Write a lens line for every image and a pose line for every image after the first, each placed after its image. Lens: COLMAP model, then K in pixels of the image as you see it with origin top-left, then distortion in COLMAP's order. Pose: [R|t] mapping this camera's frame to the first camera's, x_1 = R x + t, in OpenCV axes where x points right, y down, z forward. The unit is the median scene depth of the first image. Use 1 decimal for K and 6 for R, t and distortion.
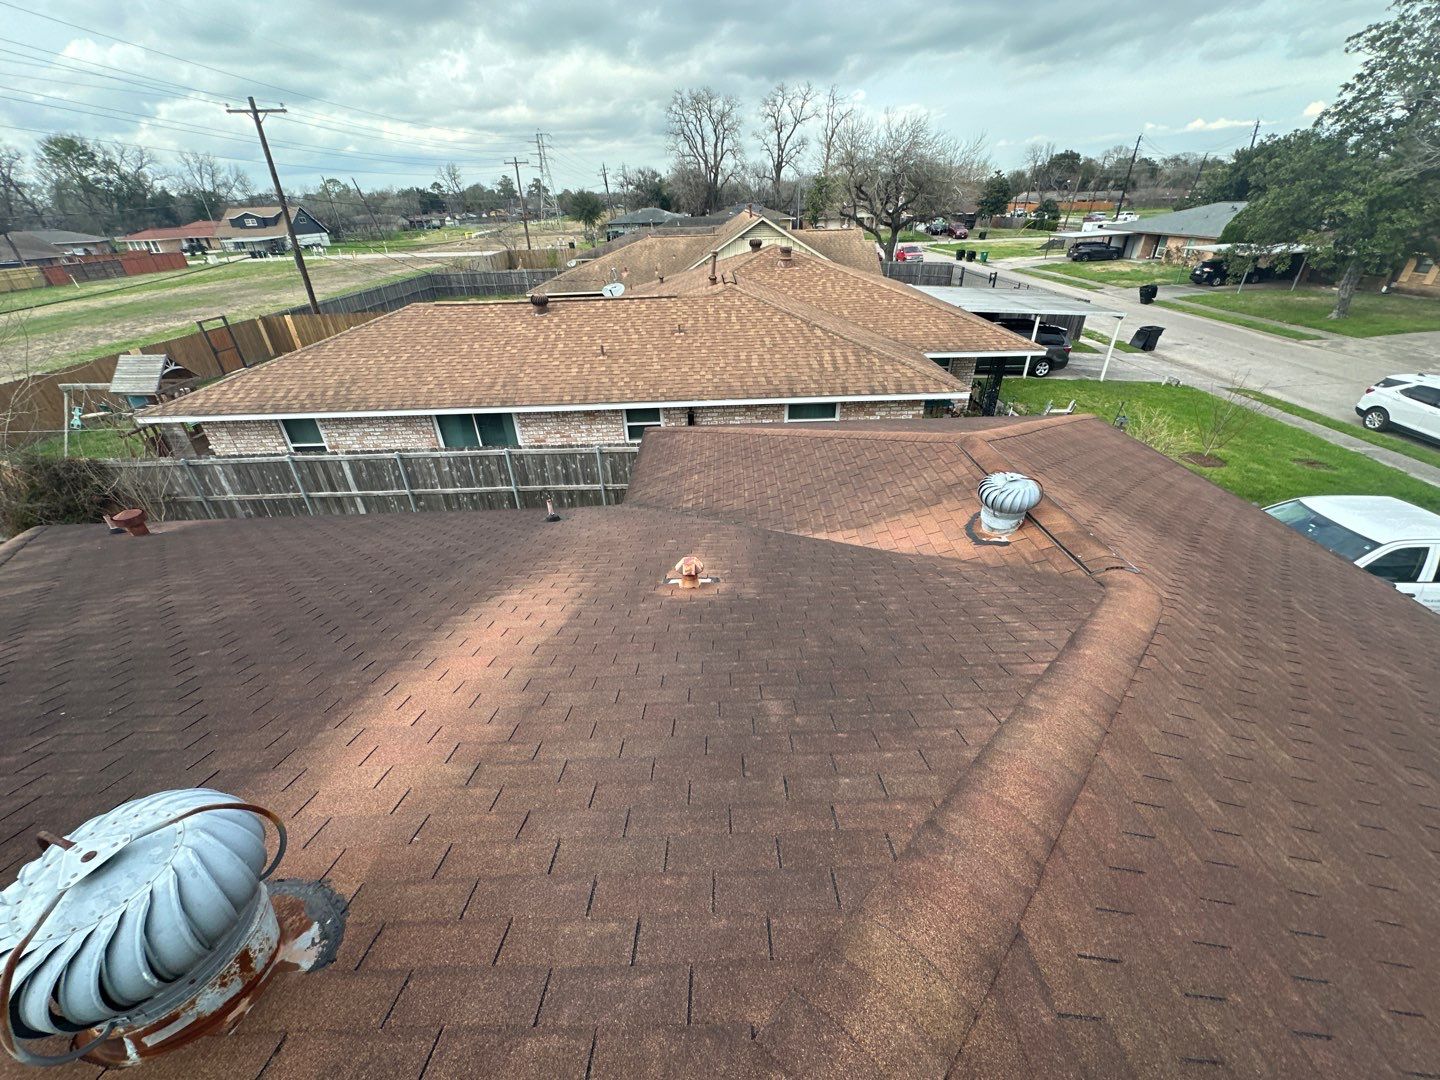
lens RADIAL K [[572.9, 0, 721.1], [0, 572.9, 538.7], [0, 0, 1]] dist [-0.001965, 0.000248]
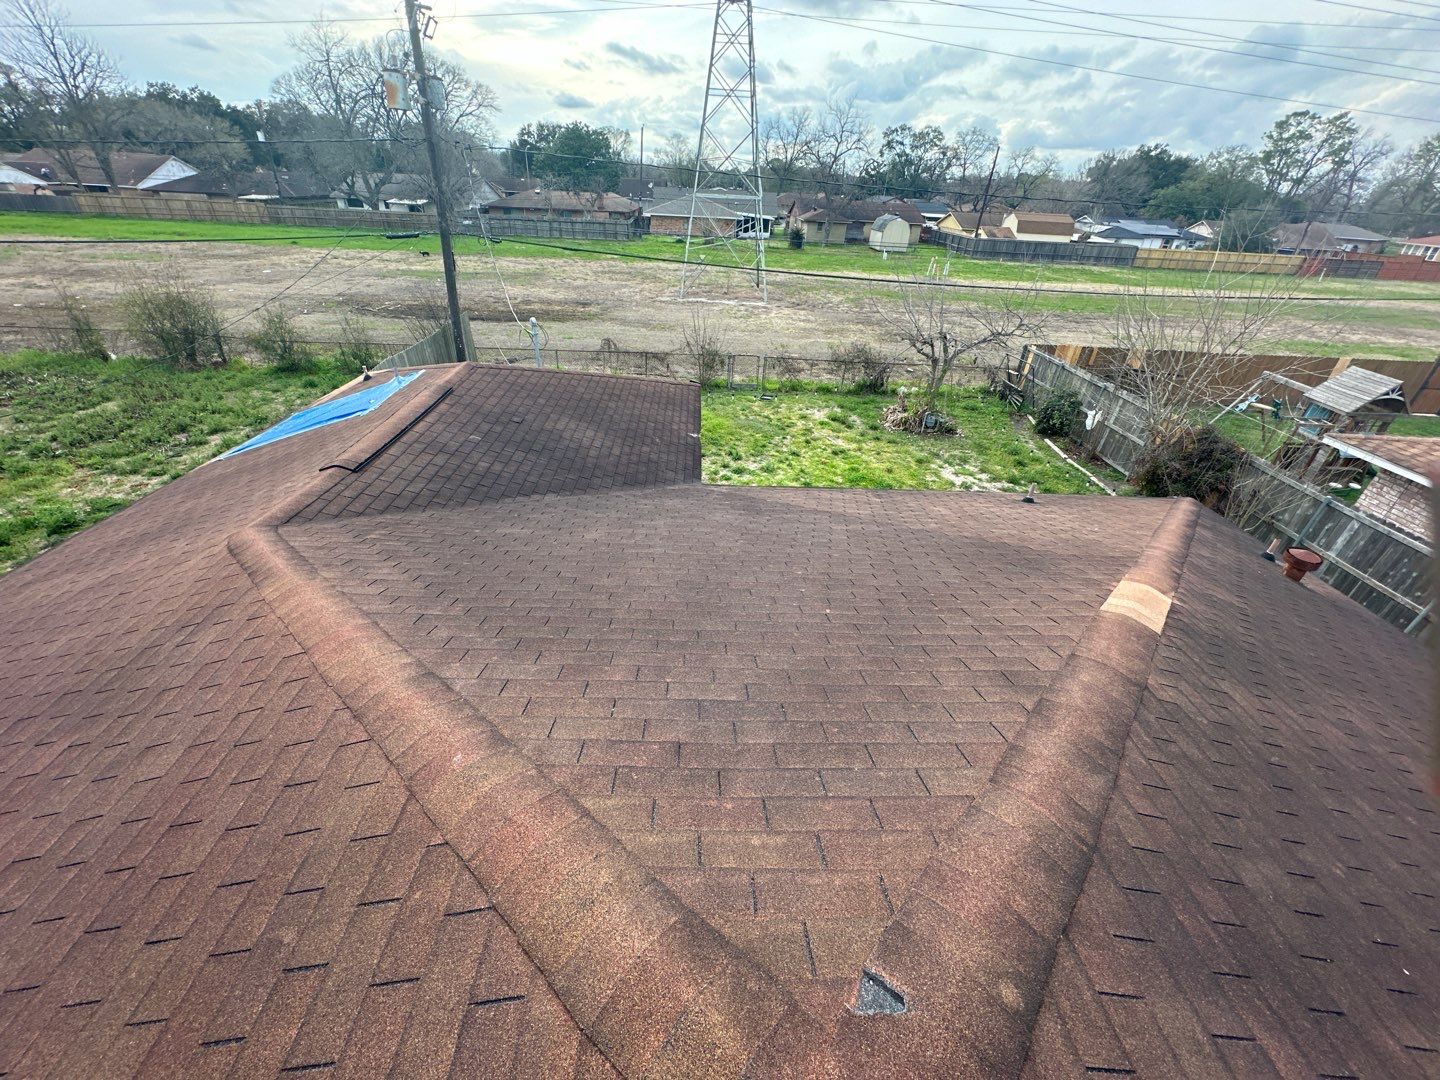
lens RADIAL K [[572.9, 0, 720.6], [0, 572.9, 539.5], [0, 0, 1]] dist [-0.001965, 0.000248]
pose [[0.015617, 0.554538, -0.832012, -0.181953], [-0.549581, 0.699905, 0.456173, 0.018234], [0.835295, 0.450134, 0.315694, -0.020368]]
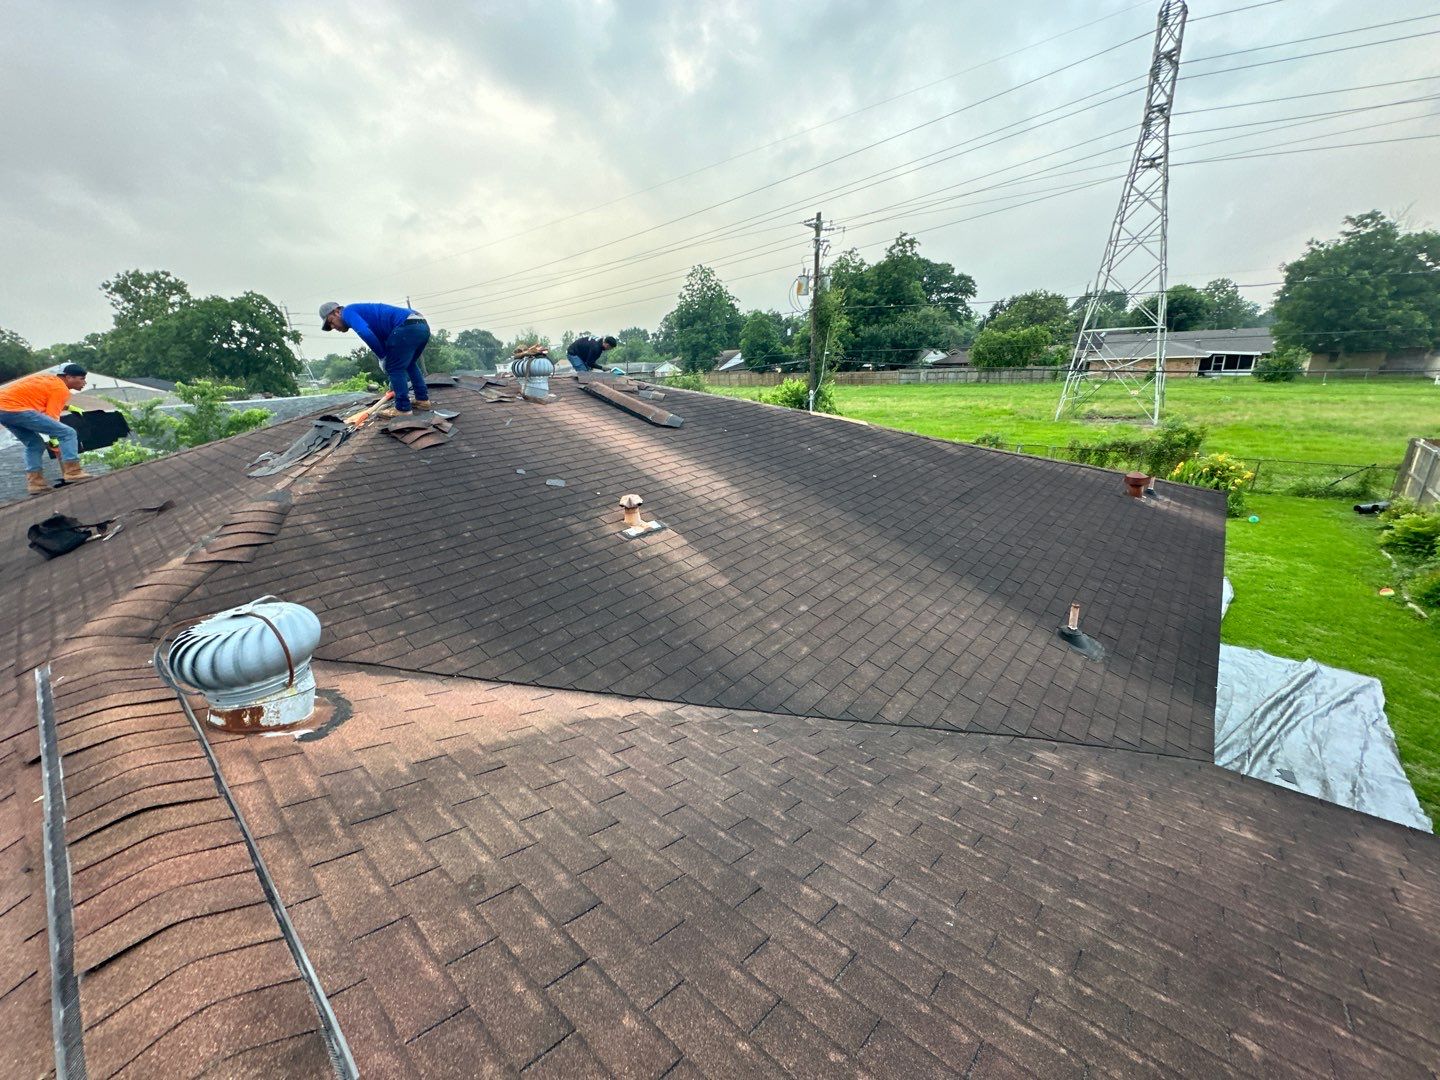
lens RADIAL K [[572.9, 0, 718.5], [0, 572.9, 538.8], [0, 0, 1]] dist [-0.001965, 0.000248]
pose [[-0.657692, 0.284809, -0.697370, 0.234753], [-0.326823, 0.726212, 0.604816, -0.222202], [0.678696, 0.625699, -0.384542, 0.560230]]
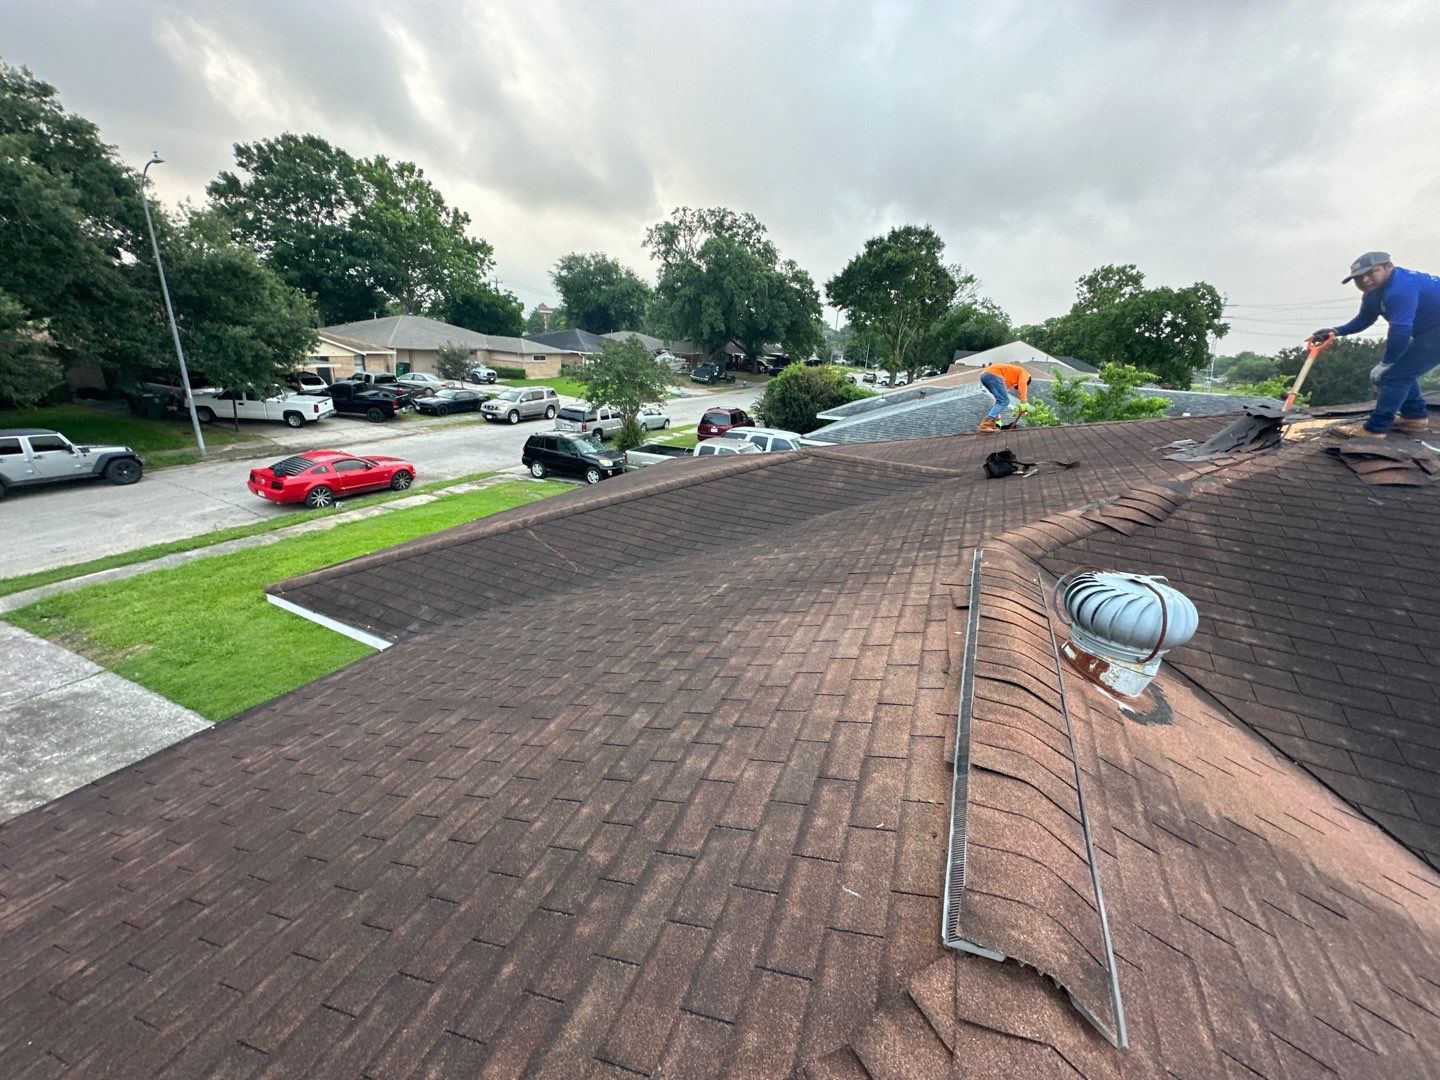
lens RADIAL K [[572.9, 0, 719.1], [0, 572.9, 535.5], [0, 0, 1]] dist [-0.001965, 0.000248]
pose [[-0.905177, -0.169967, 0.389571, 0.282654], [0.179602, 0.677760, 0.713011, -0.220922], [-0.385224, 0.715369, -0.582967, 0.560382]]
